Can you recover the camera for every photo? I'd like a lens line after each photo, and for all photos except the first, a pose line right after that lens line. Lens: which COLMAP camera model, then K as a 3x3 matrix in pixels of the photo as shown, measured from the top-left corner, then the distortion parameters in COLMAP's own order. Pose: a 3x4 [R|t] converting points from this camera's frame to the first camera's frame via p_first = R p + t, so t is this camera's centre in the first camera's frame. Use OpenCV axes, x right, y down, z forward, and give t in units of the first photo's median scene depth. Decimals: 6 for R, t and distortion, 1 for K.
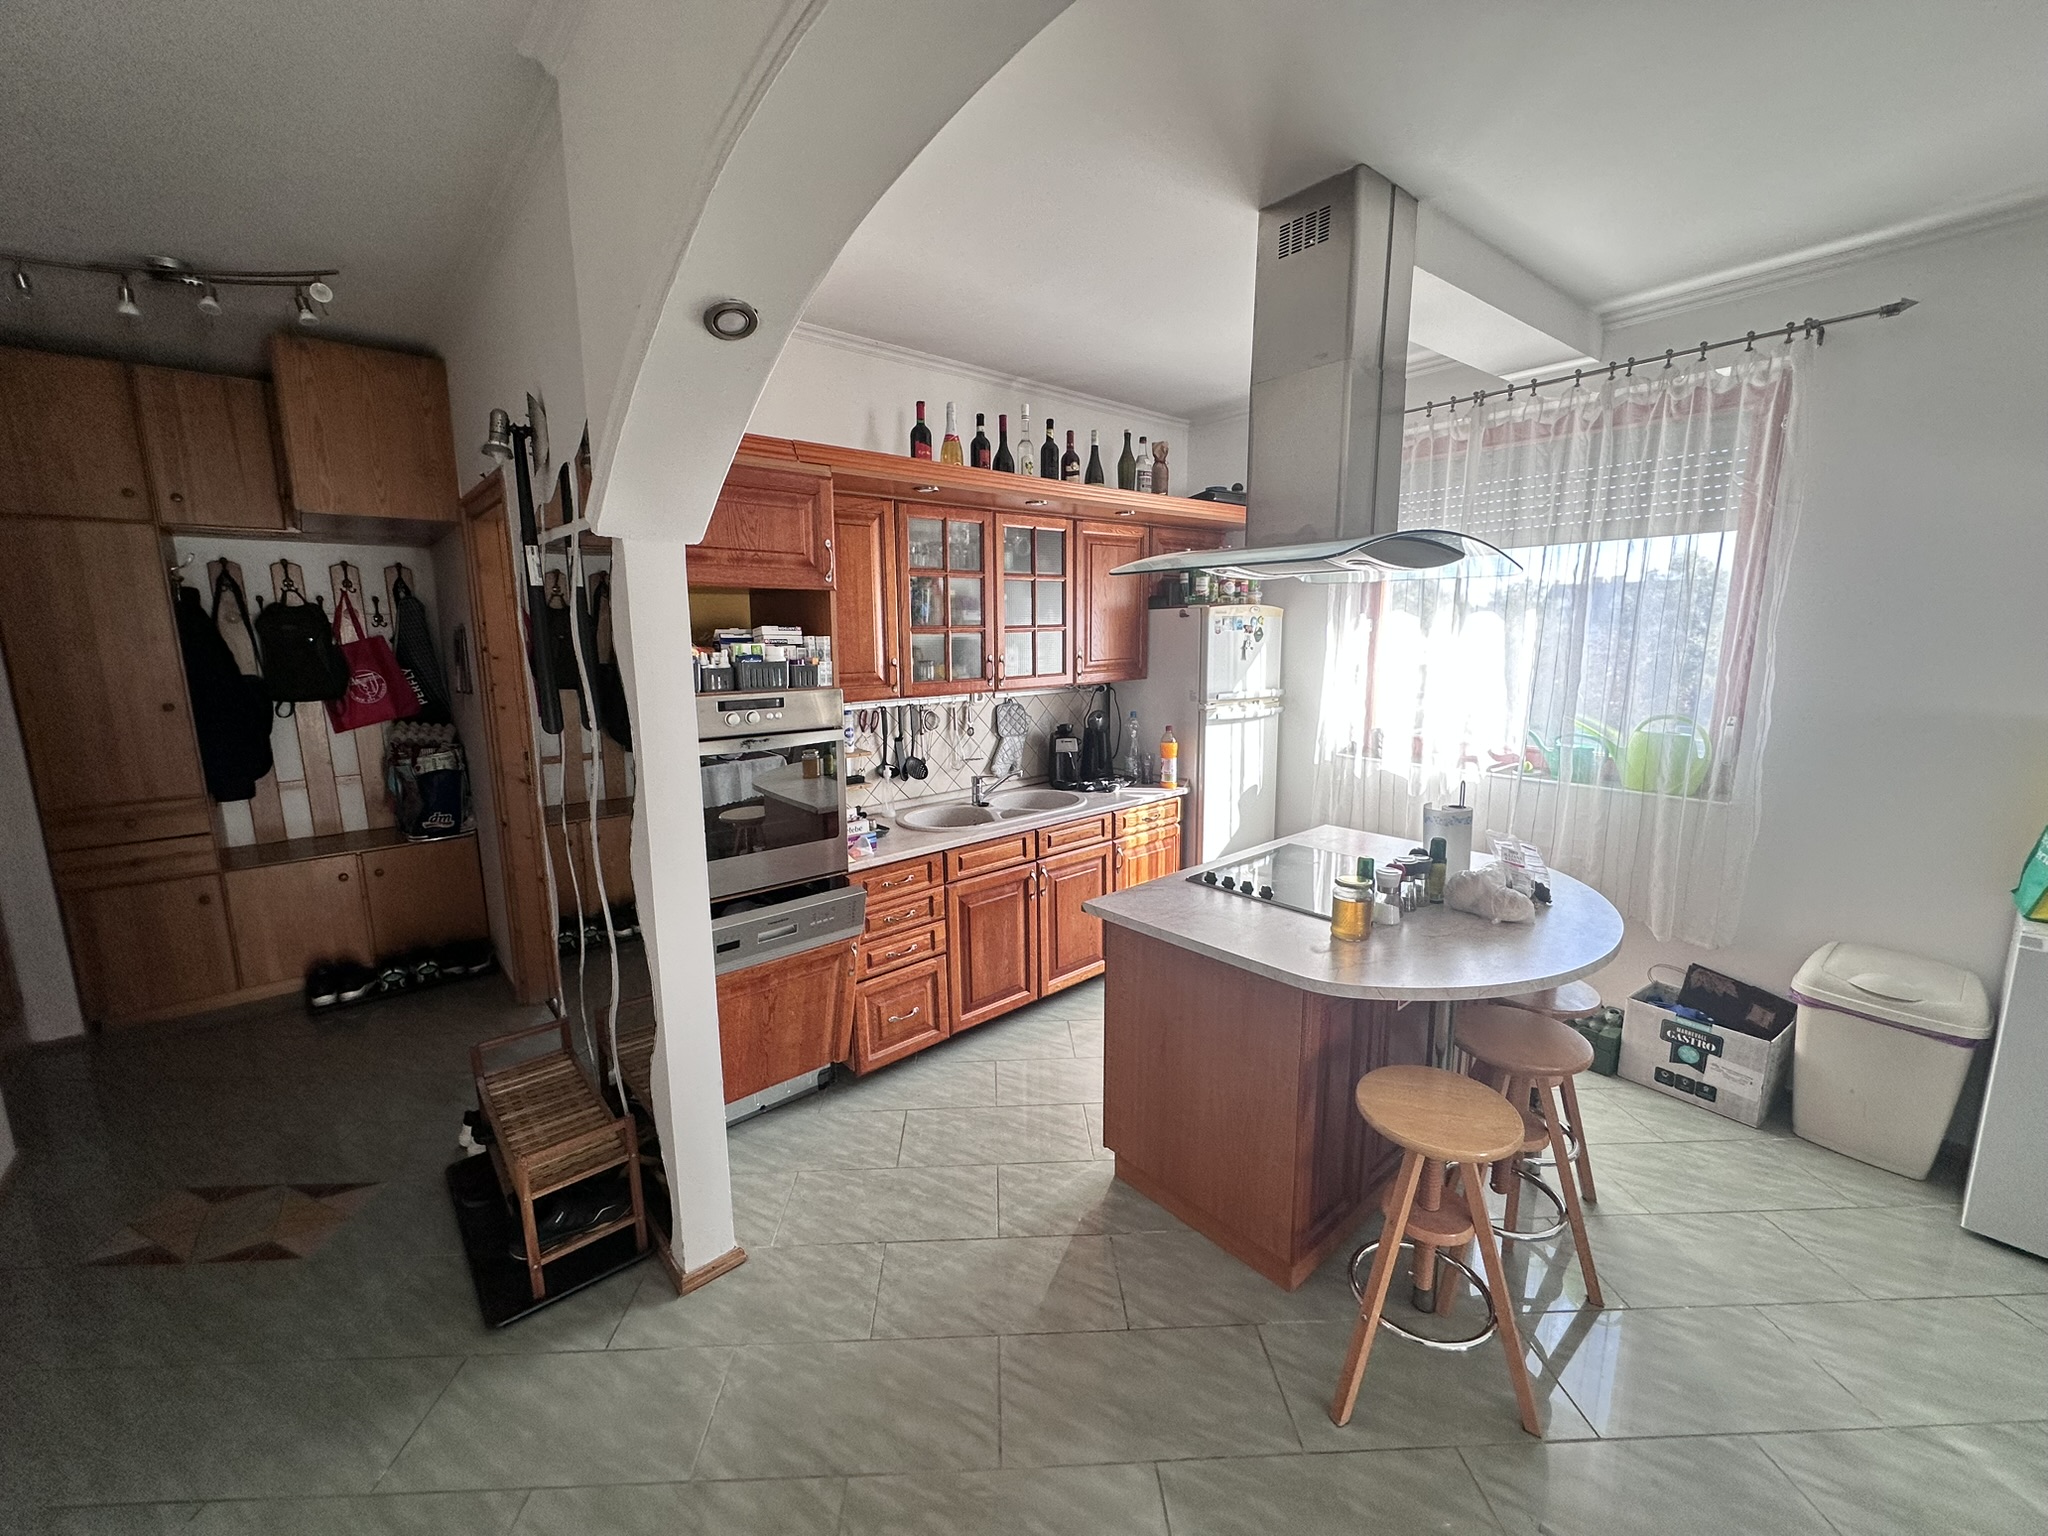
lens RADIAL K [[815.9, 0, 1023.0], [0, 815.9, 766.9], [0, 0, 1]] dist [-0.002856, -0.000073]
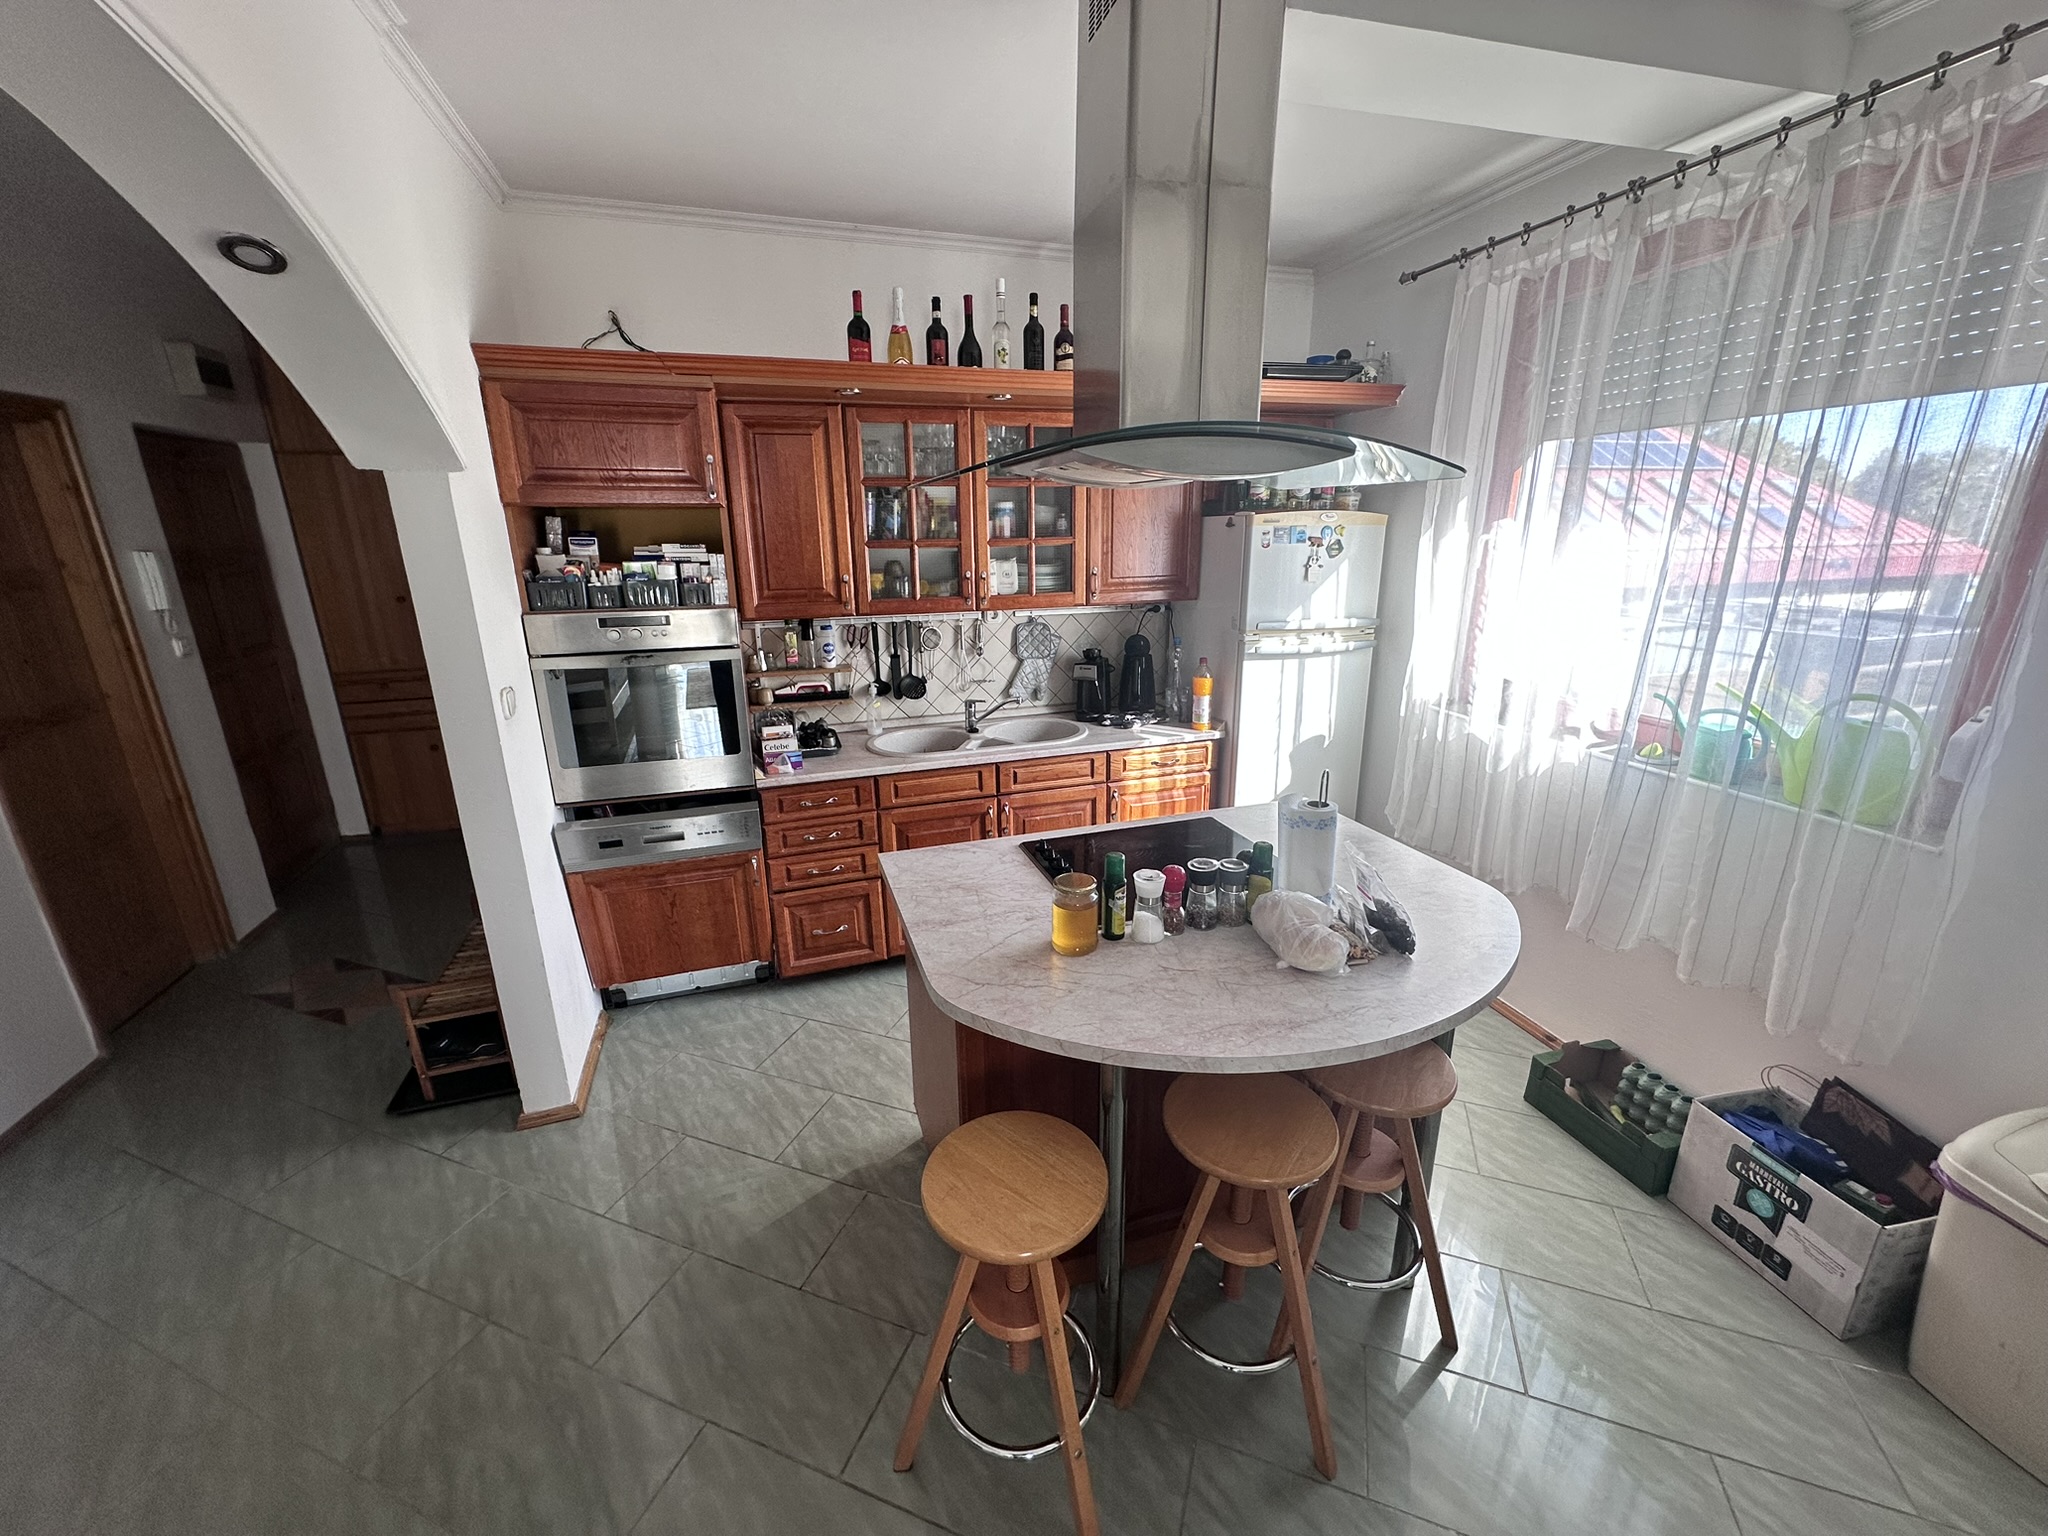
lens RADIAL K [[815.9, 0, 1023.0], [0, 815.9, 766.9], [0, 0, 1]] dist [-0.002856, -0.000073]
pose [[0.920874, 0.109780, -0.374085, 0.400519], [-0.062819, 0.988780, 0.135531, -0.048765], [0.384766, -0.101308, 0.917438, 0.157442]]
